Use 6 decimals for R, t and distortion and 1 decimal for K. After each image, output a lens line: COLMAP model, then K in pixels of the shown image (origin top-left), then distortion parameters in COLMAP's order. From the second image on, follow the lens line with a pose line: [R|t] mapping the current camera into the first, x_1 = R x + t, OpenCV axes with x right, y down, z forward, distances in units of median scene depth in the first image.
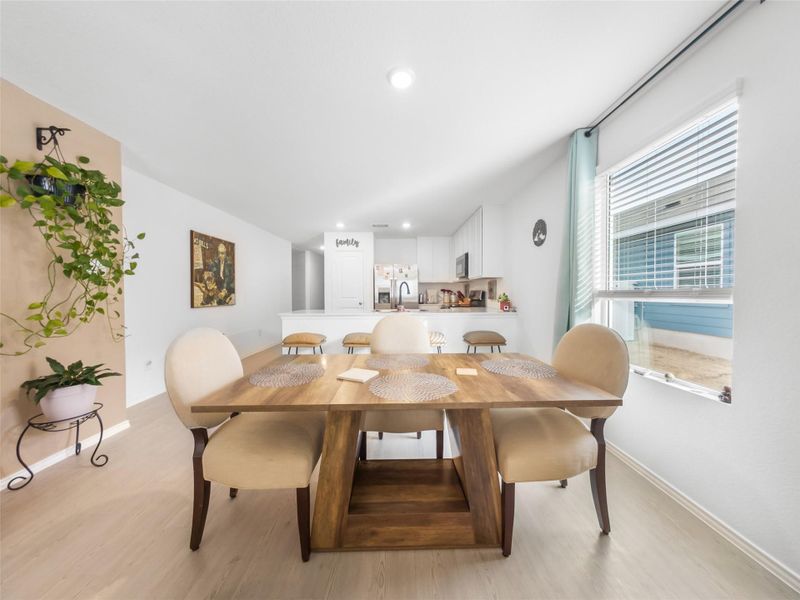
lens RADIAL K [[269.7, 0, 404.9], [0, 269.7, 298.8], [0, 0, 1]] dist [-0.006170, 0.000935]
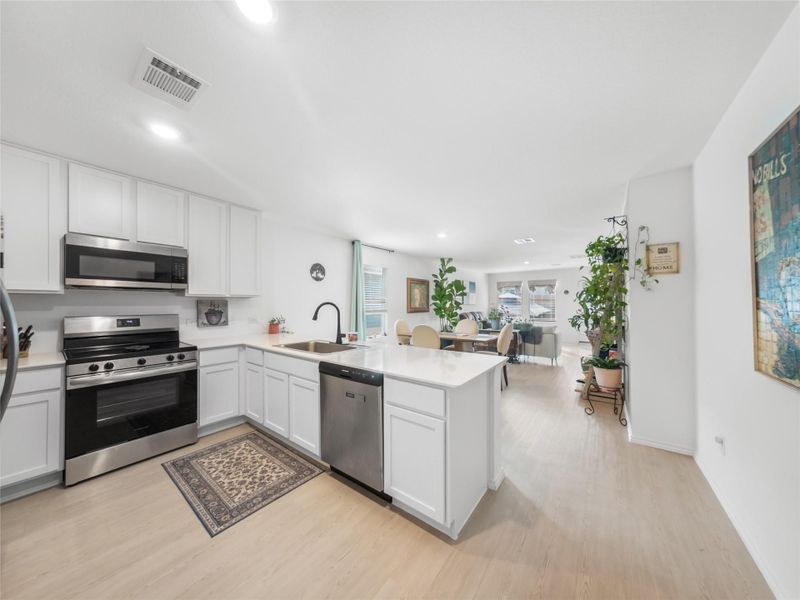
lens RADIAL K [[269.7, 0, 406.4], [0, 269.7, 301.8], [0, 0, 1]] dist [-0.006170, 0.000935]
pose [[-0.788571, 0.011346, 0.614839, -0.445066], [0.021680, 0.999721, 0.009357, -0.049685], [-0.614561, 0.020708, -0.788597, 1.068279]]
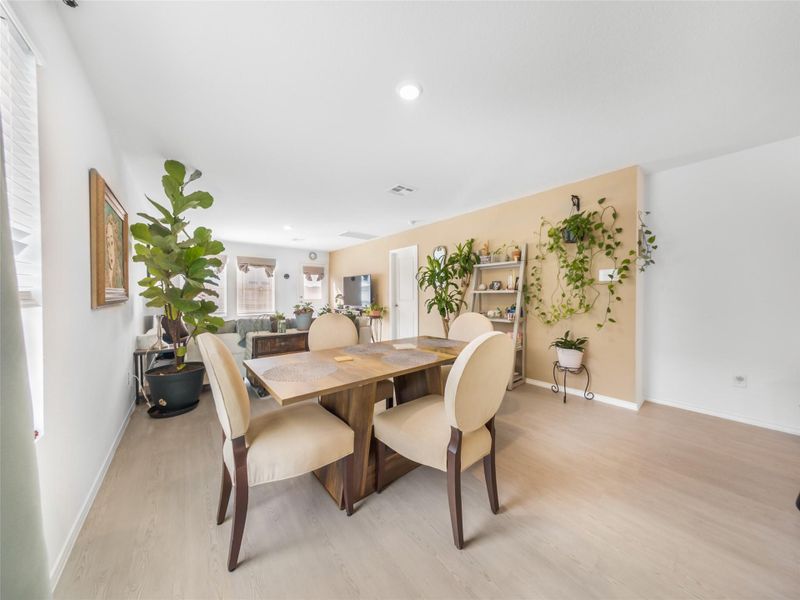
lens RADIAL K [[269.7, 0, 396.7], [0, 269.7, 296.9], [0, 0, 1]] dist [-0.006170, 0.000935]
pose [[-0.801365, 0.008789, -0.598112, 0.204025], [-0.012456, 0.999430, 0.031374, -0.015298], [0.598047, 0.032592, -0.800798, 0.563843]]
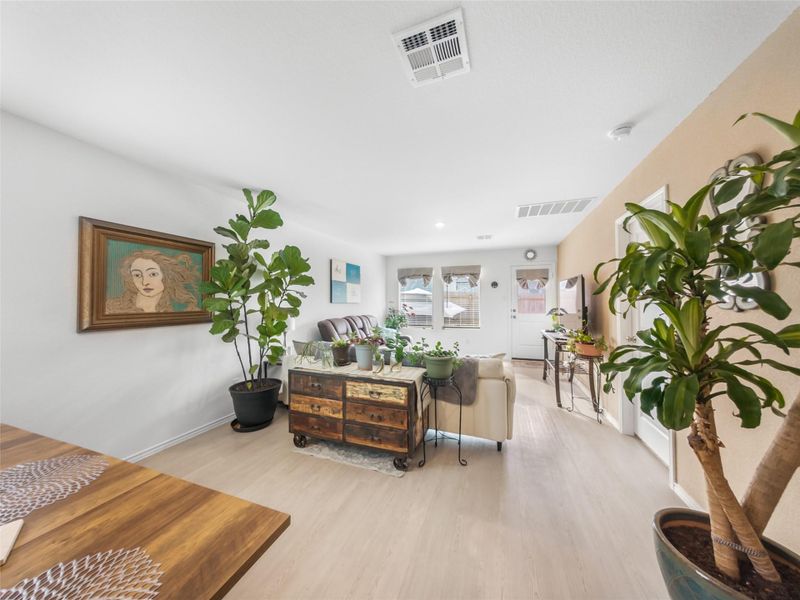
lens RADIAL K [[269.7, 0, 399.4], [0, 269.7, 295.3], [0, 0, 1]] dist [-0.006170, 0.000935]
pose [[-0.925851, 0.016293, 0.377538, -0.248070], [0.016938, 0.999855, -0.001612, -0.031553], [-0.377510, 0.004902, -0.925993, 0.286966]]
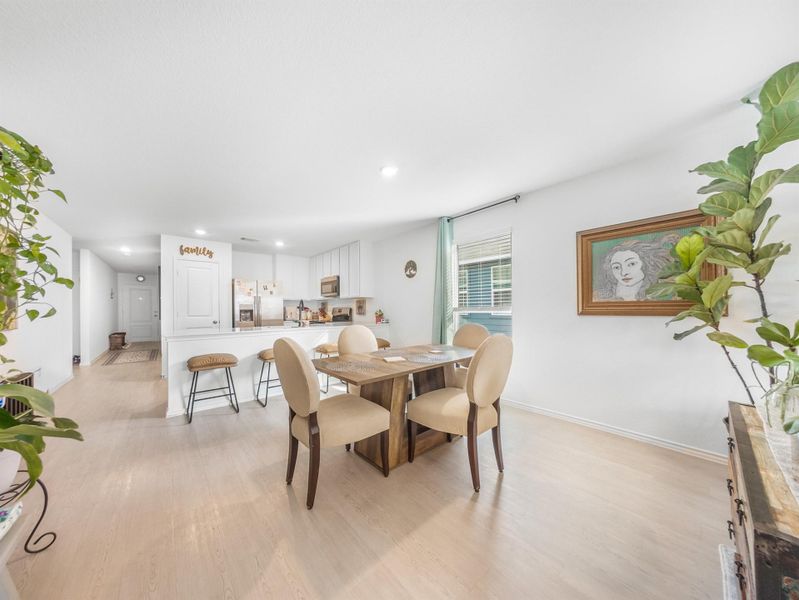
lens RADIAL K [[269.4, 0, 398.1], [0, 269.4, 309.9], [0, 0, 1]] dist [-0.006170, 0.000935]
pose [[0.767565, -0.003667, 0.640960, -0.299761], [0.018906, 0.999678, -0.016921, 0.003764], [-0.640692, 0.025106, 0.767387, -0.061787]]
